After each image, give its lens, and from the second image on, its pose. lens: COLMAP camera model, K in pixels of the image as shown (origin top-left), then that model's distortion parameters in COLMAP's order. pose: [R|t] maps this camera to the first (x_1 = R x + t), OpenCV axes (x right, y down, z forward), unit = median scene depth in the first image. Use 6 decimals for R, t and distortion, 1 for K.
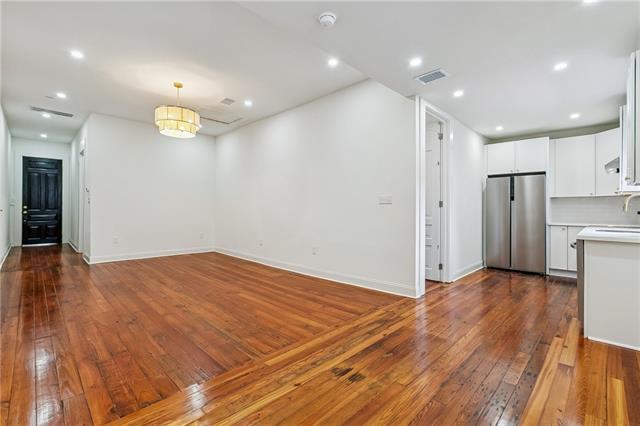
lens RADIAL K [[287.5, 0, 318.9], [0, 287.5, 211.3], [0, 0, 1]] dist [0.001718, 0.000125]
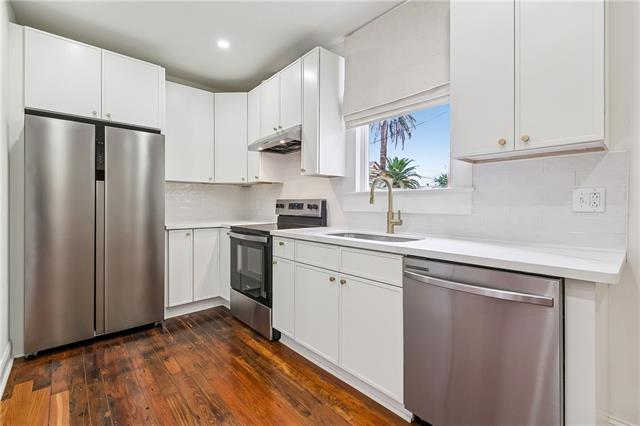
lens RADIAL K [[289.9, 0, 320.9], [0, 289.9, 206.2], [0, 0, 1]] dist [0.000504, 0.000156]
pose [[0.059256, -0.006536, 0.998221, 0.254213], [0.000907, 0.999979, 0.006493, 0.000398], [-0.998242, 0.000521, 0.059260, 0.651671]]
